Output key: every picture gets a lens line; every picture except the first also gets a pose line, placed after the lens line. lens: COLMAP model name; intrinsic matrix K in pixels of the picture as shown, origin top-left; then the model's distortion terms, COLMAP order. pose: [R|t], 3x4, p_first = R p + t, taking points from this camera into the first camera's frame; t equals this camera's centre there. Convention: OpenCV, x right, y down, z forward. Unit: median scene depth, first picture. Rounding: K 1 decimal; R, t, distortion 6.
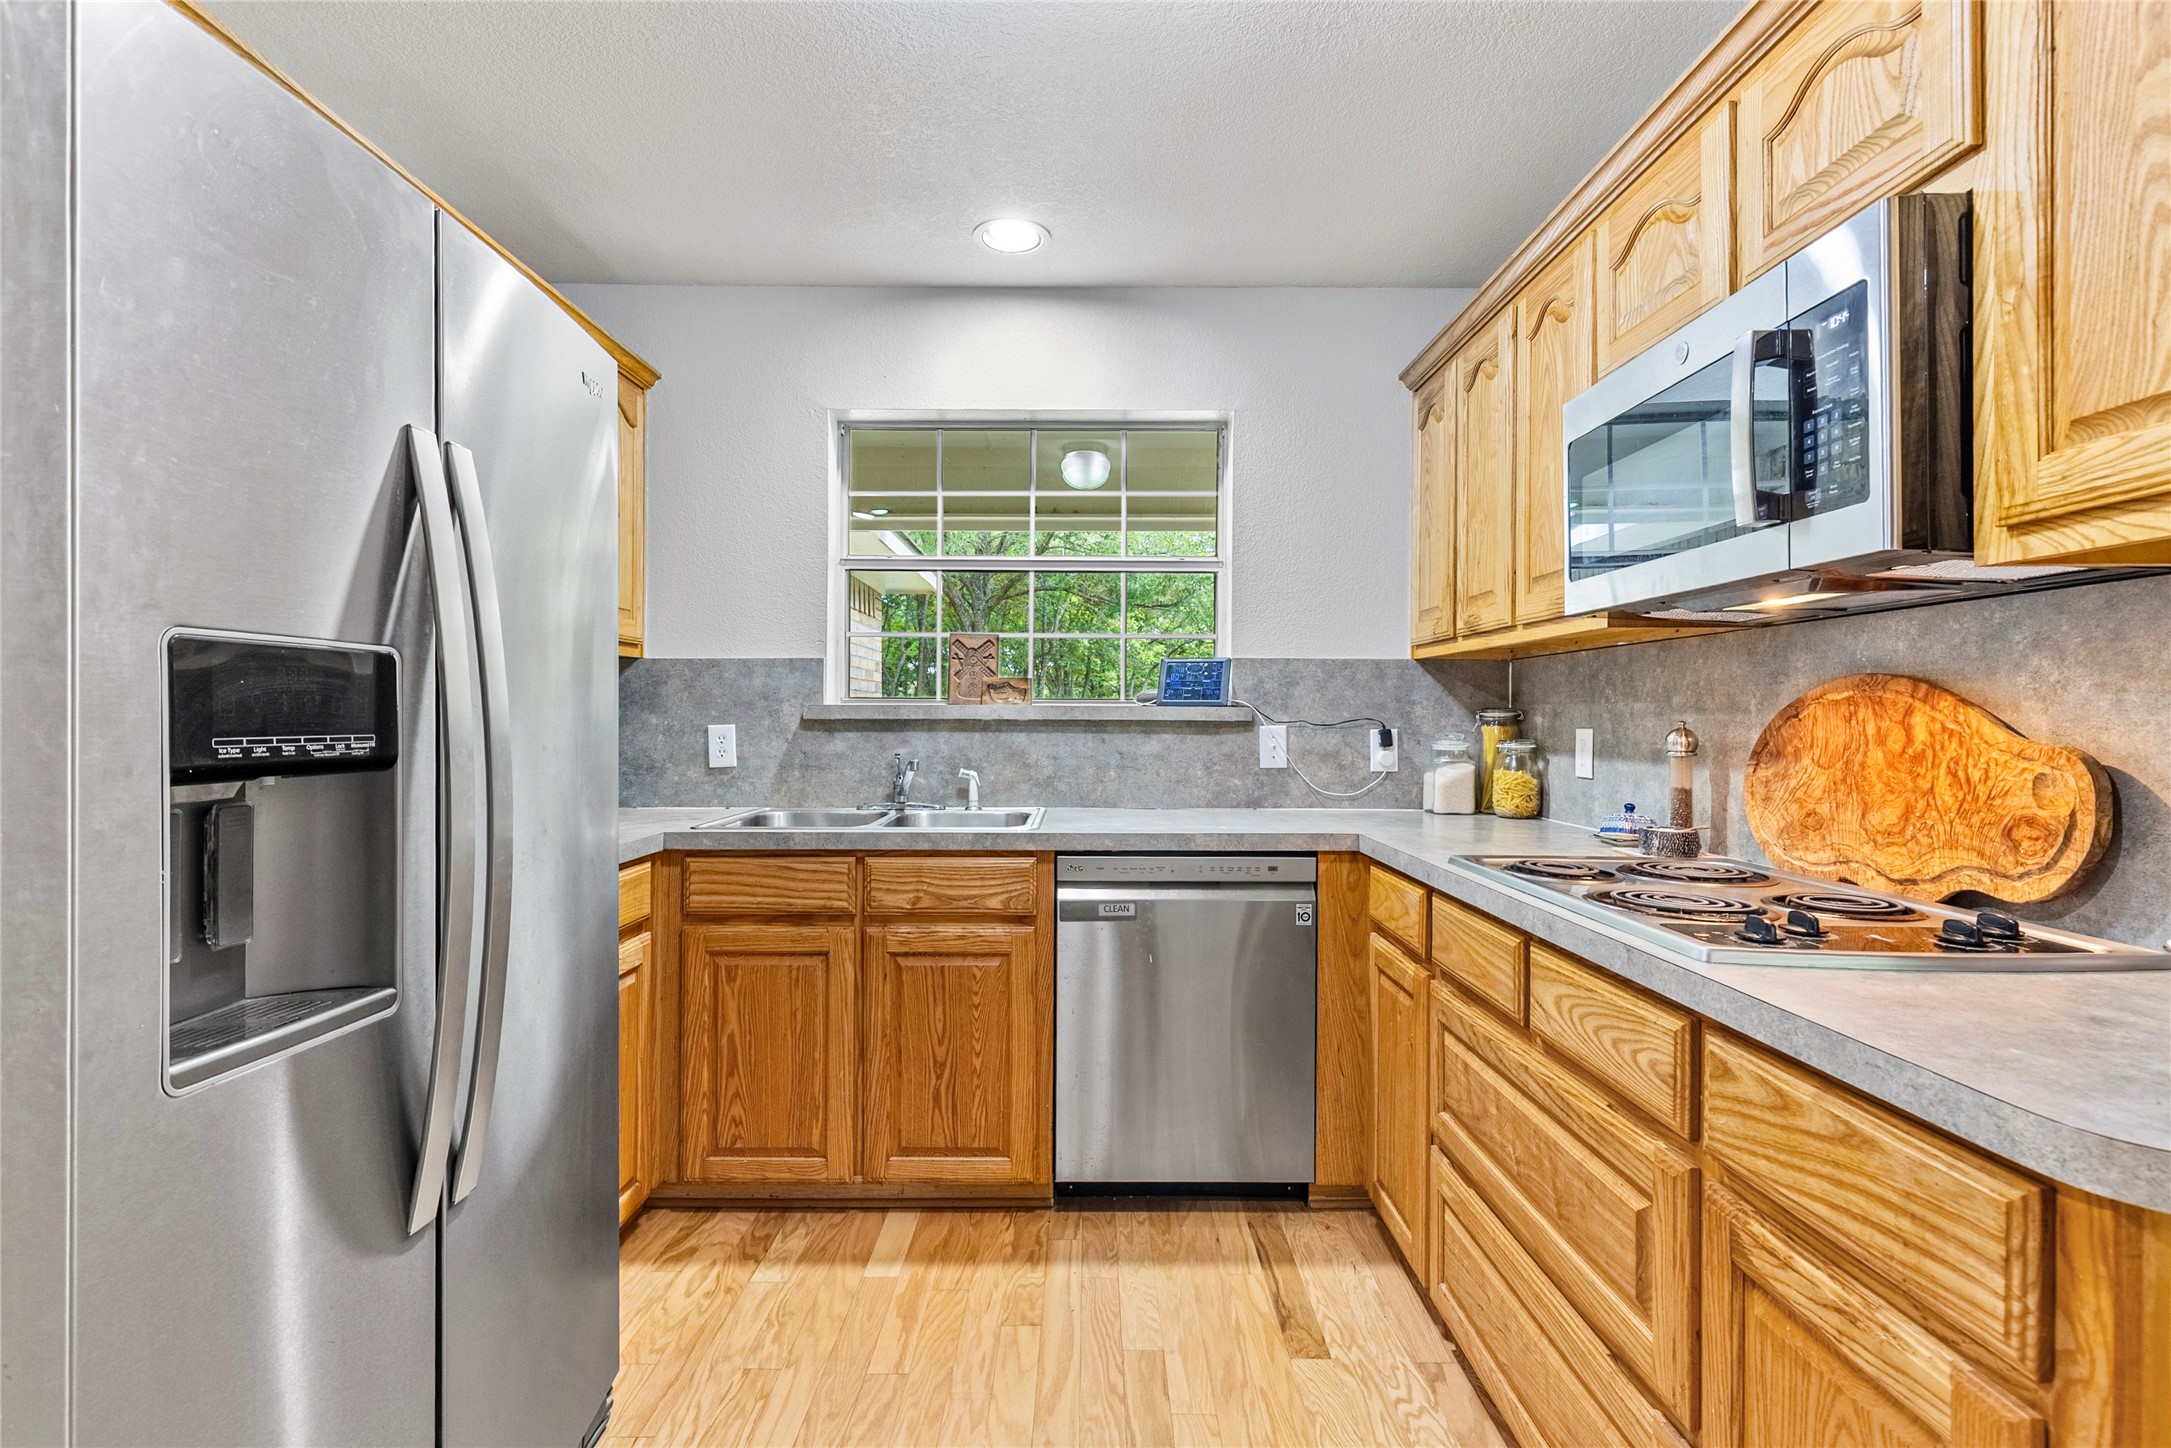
lens RADIAL K [[997.3, 0, 1086.5], [0, 997.3, 717.0], [0, 0, 1]] dist [0.005319, -0.000796]
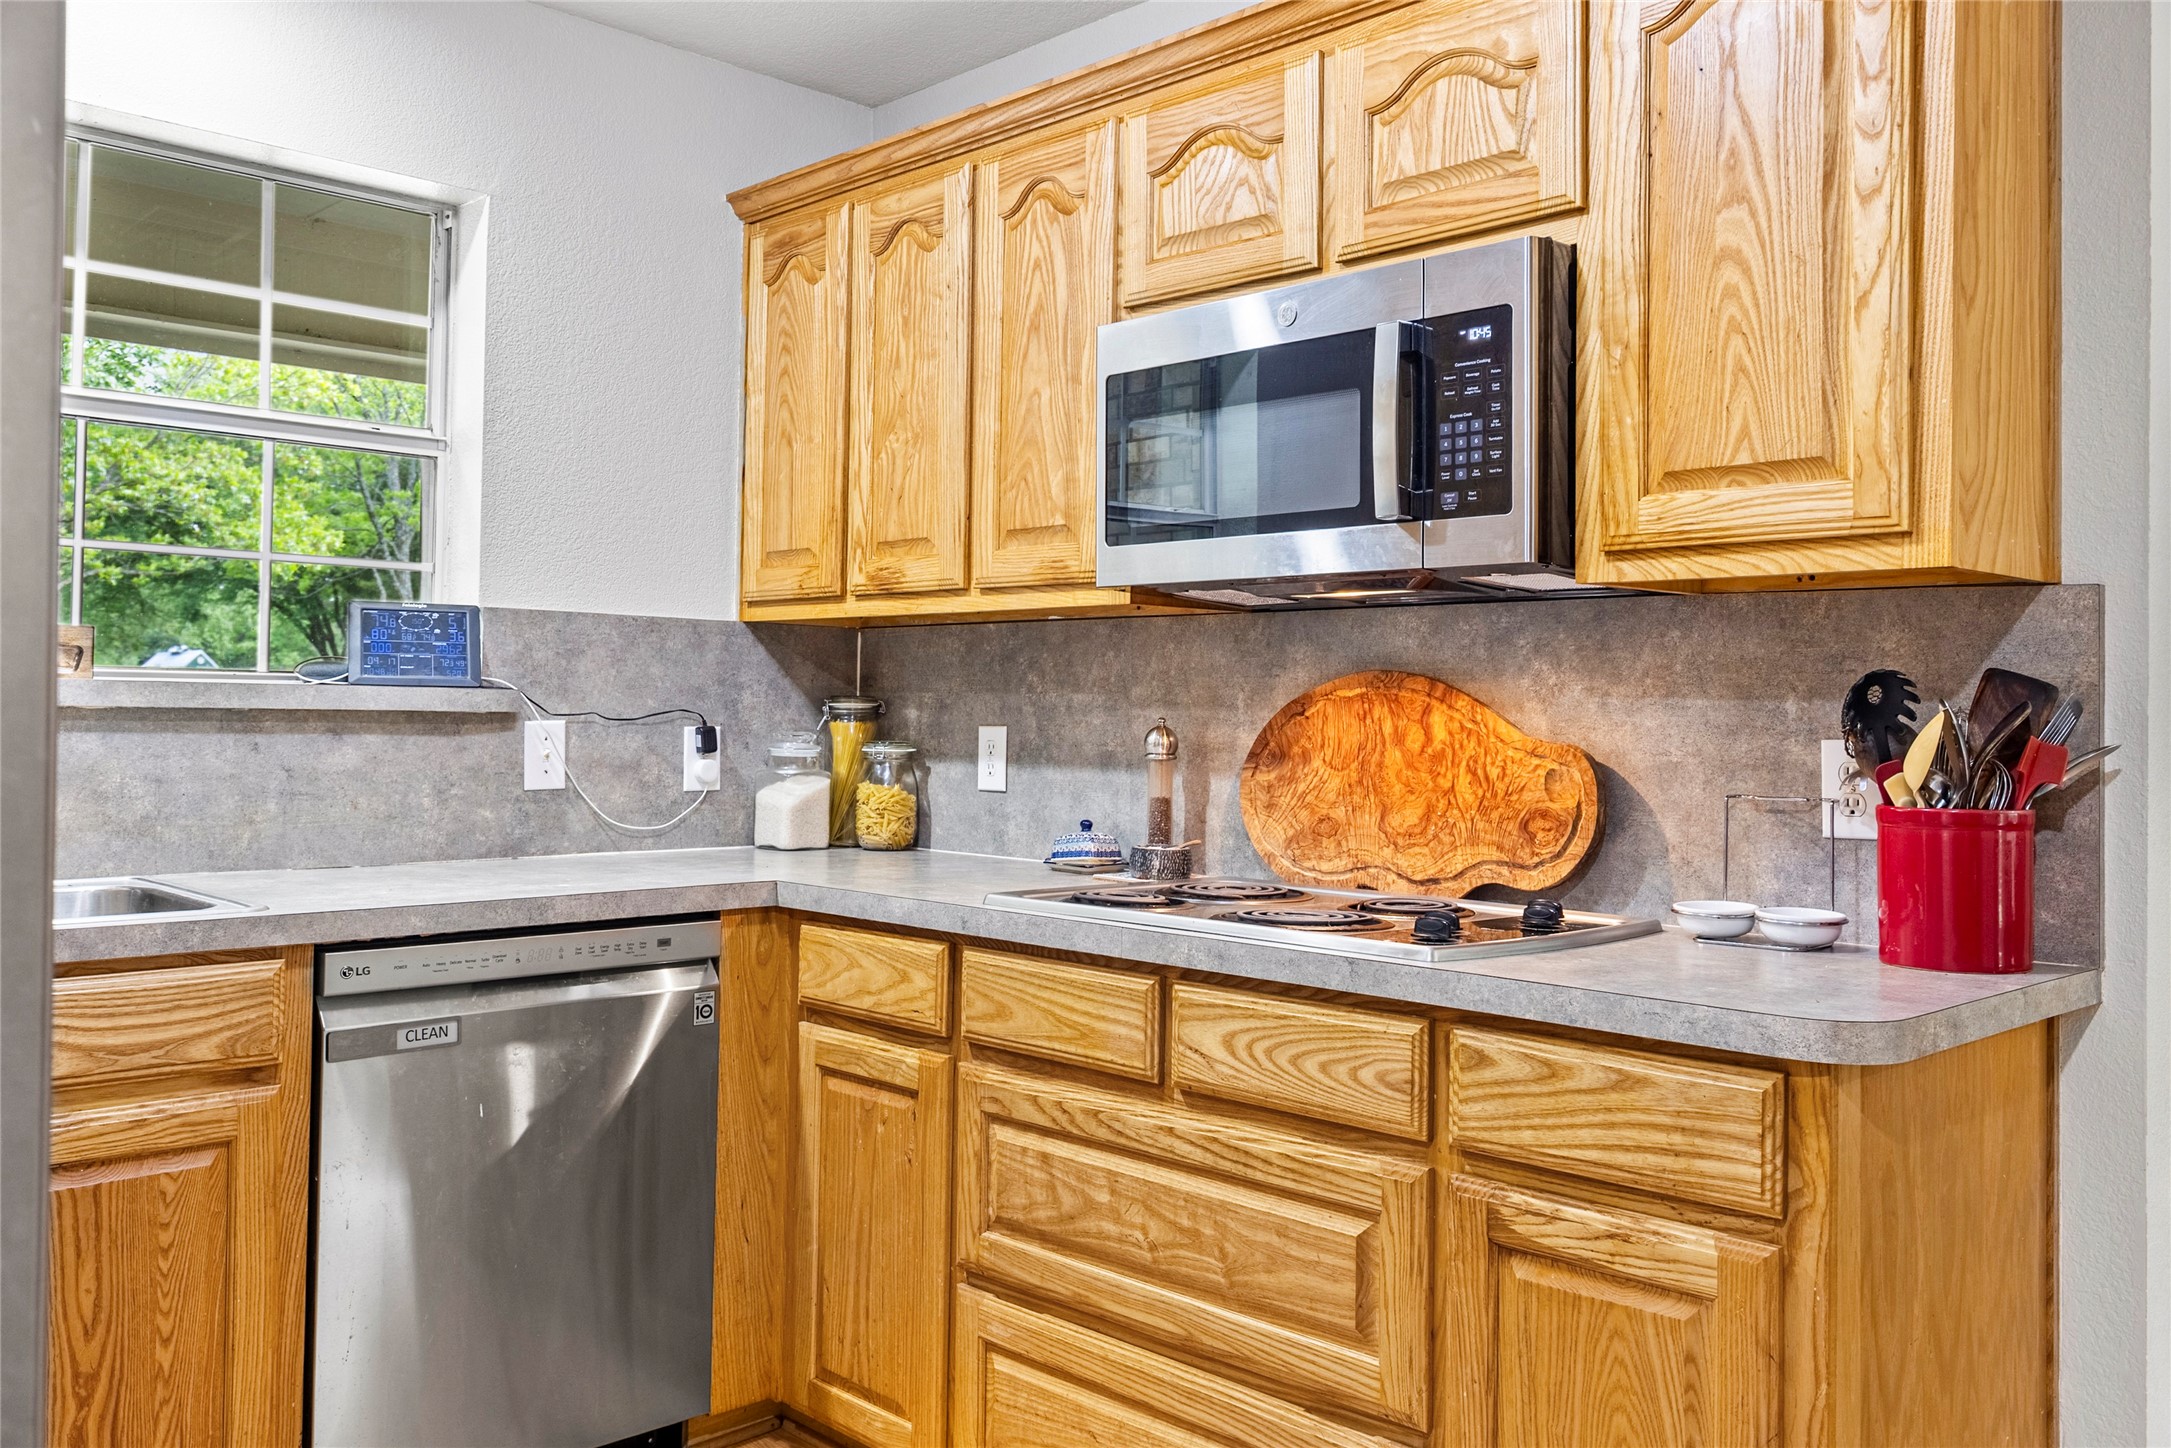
lens RADIAL K [[1758.8, 0, 1092.7], [0, 1758.8, 685.3], [0, 0, 1]] dist [0.004802, -0.001370]
pose [[0.719038, 0.016540, 0.694773, -0.411188], [-0.010329, 0.999861, -0.013113, -0.002703], [-0.694894, 0.002252, 0.719109, -0.015440]]
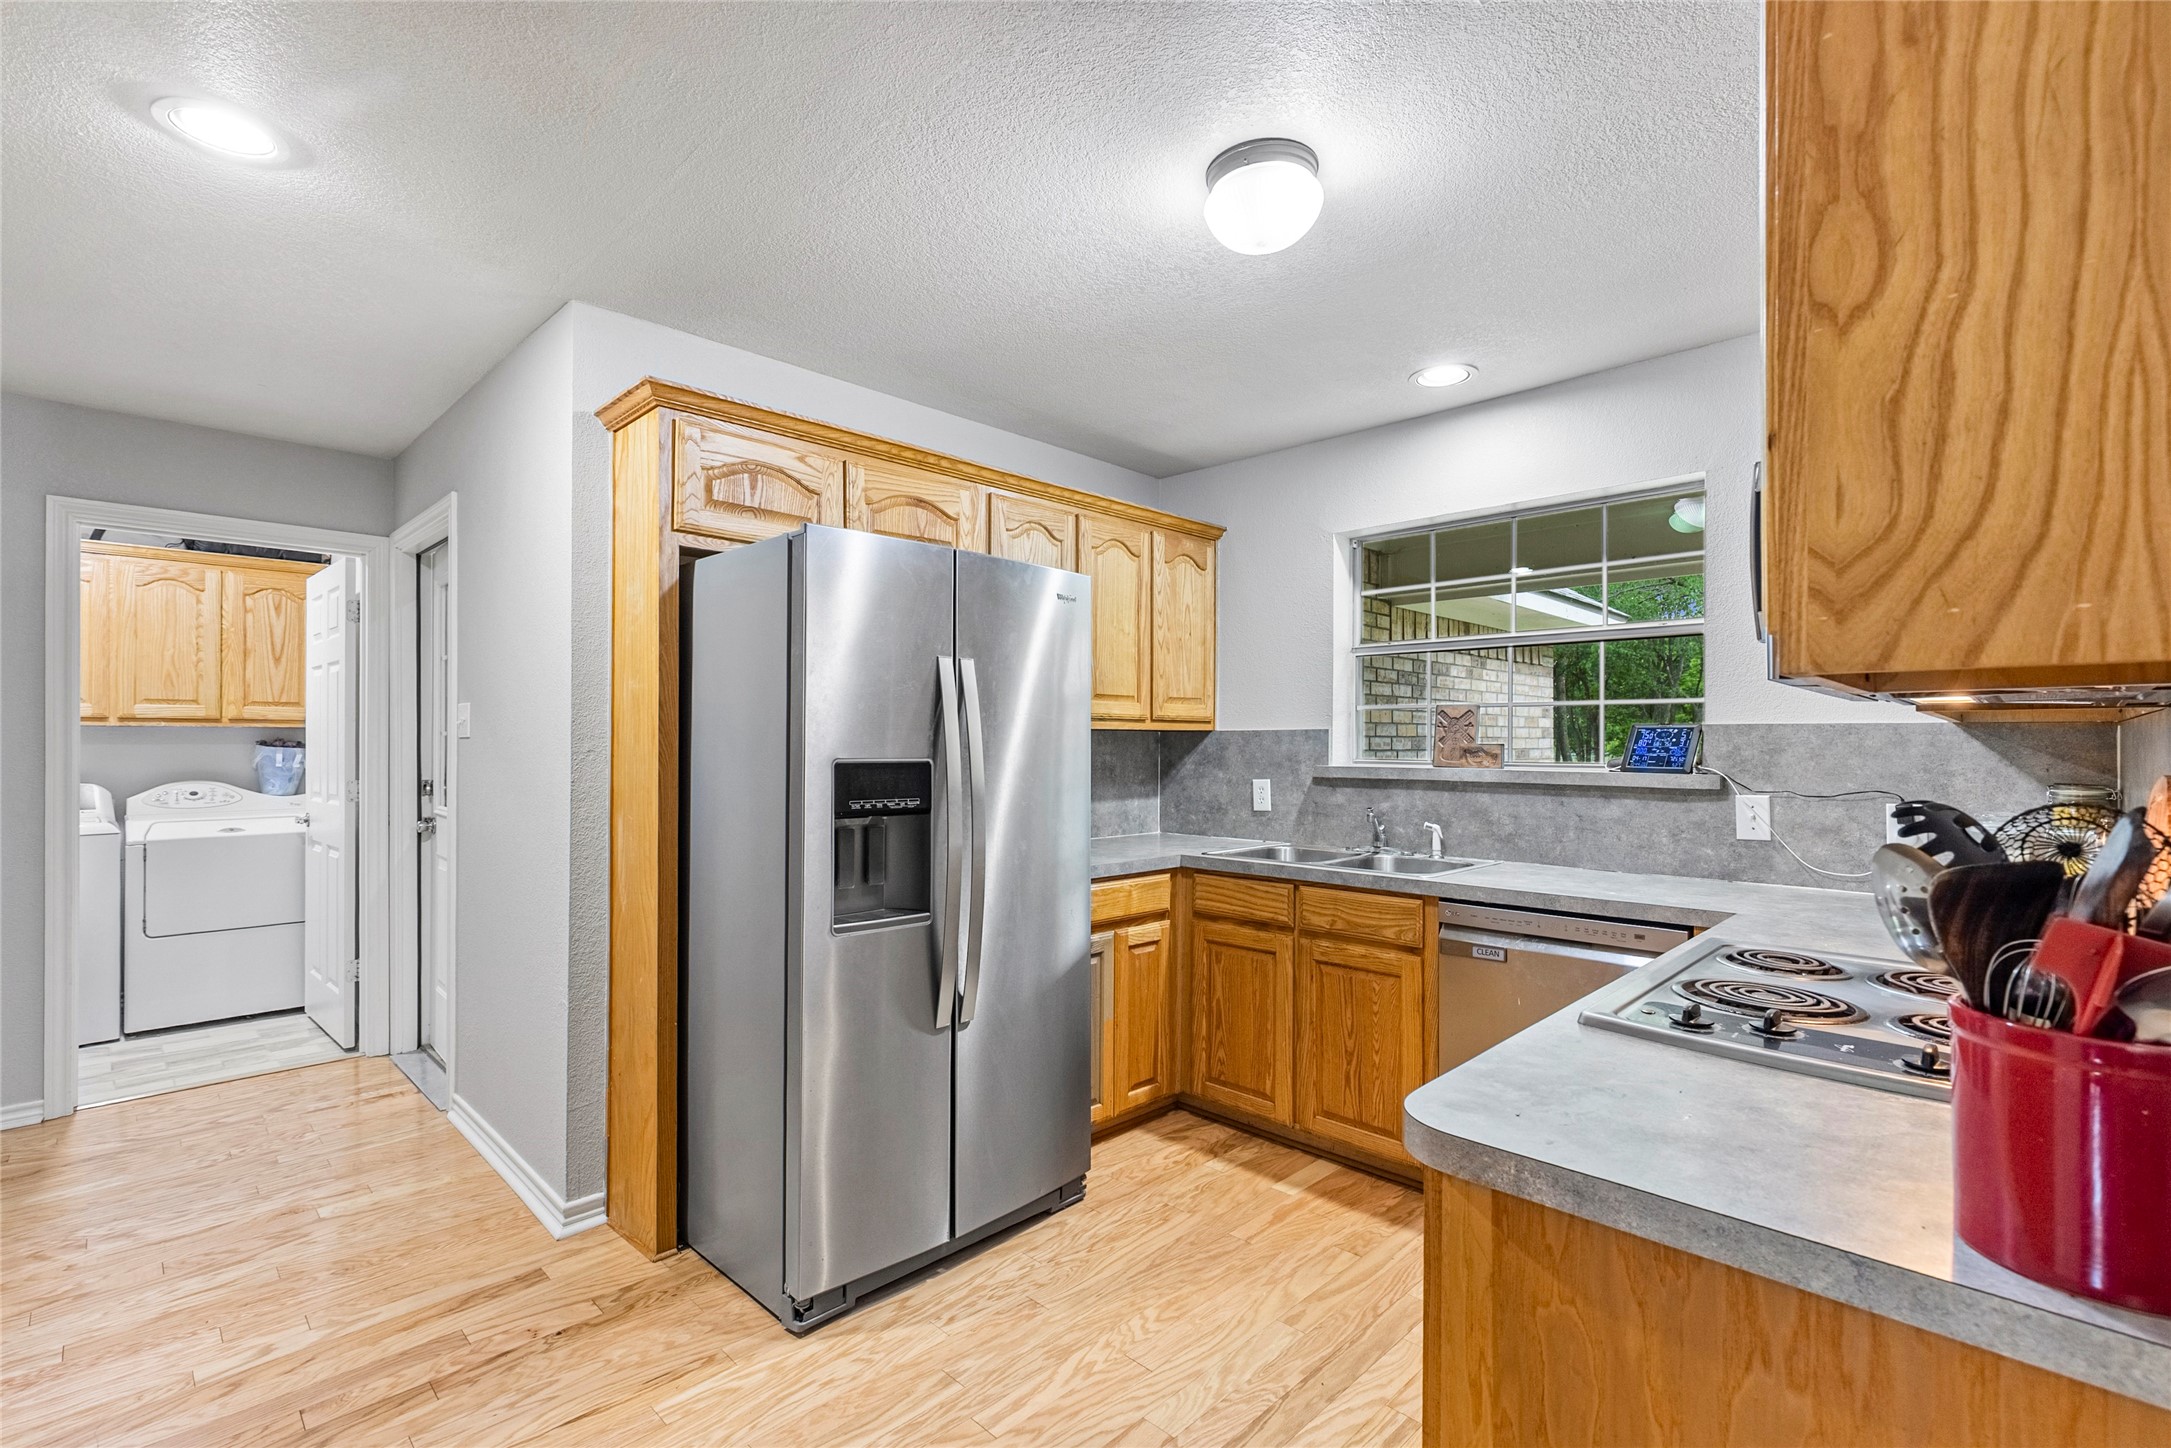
lens RADIAL K [[978.7, 0, 1078.8], [0, 978.7, 736.1], [0, 0, 1]] dist [0.002038, -0.000351]
pose [[0.707521, -0.005647, -0.706670, 0.498978], [-0.002859, 0.999937, -0.010853, -0.045151], [0.706686, 0.009699, 0.707460, -0.140582]]
